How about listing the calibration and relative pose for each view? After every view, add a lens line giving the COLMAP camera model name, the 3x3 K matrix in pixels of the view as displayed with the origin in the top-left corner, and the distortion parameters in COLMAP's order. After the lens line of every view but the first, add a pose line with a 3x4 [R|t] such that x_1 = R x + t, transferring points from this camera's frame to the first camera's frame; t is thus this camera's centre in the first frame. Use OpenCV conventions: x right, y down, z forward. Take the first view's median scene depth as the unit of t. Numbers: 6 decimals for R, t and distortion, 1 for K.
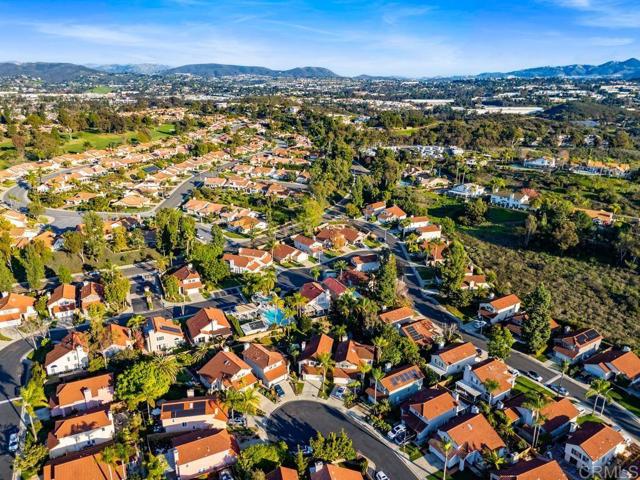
lens RADIAL K [[488.9, 0, 320.2], [0, 488.9, 242.6], [0, 0, 1]] dist [0.046894, -0.018234]
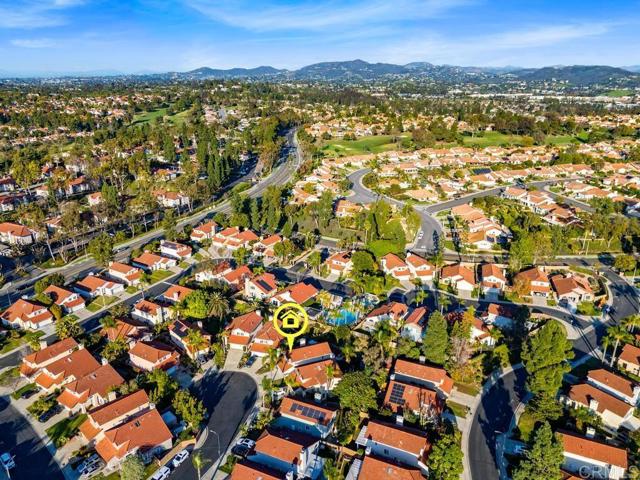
lens RADIAL K [[488.9, 0, 319.4], [0, 488.9, 238.6], [0, 0, 1]] dist [0.046894, -0.018234]
pose [[0.541657, 0.270046, -0.796042, 0.556608], [-0.279913, 0.950892, 0.132112, -0.103936], [0.792626, 0.151263, 0.590646, 0.298533]]
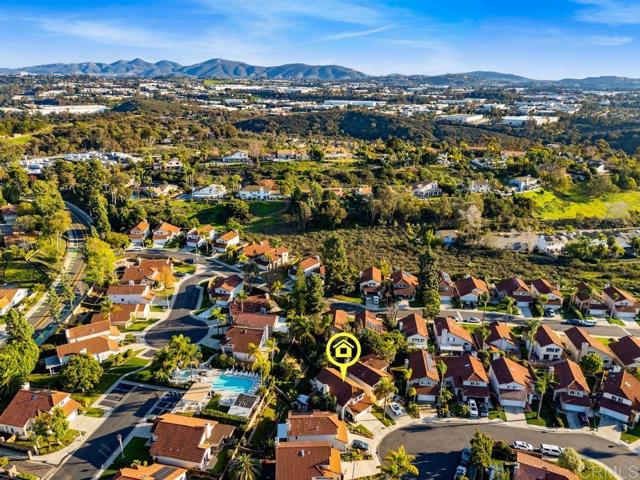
lens RADIAL K [[488.9, 0, 319.9], [0, 488.9, 239.2], [0, 0, 1]] dist [0.046894, -0.018234]
pose [[0.602247, -0.250710, 0.757920, -0.472361], [0.251581, 0.960634, 0.117857, -0.109008], [-0.757631, 0.119699, 0.641613, 0.324102]]
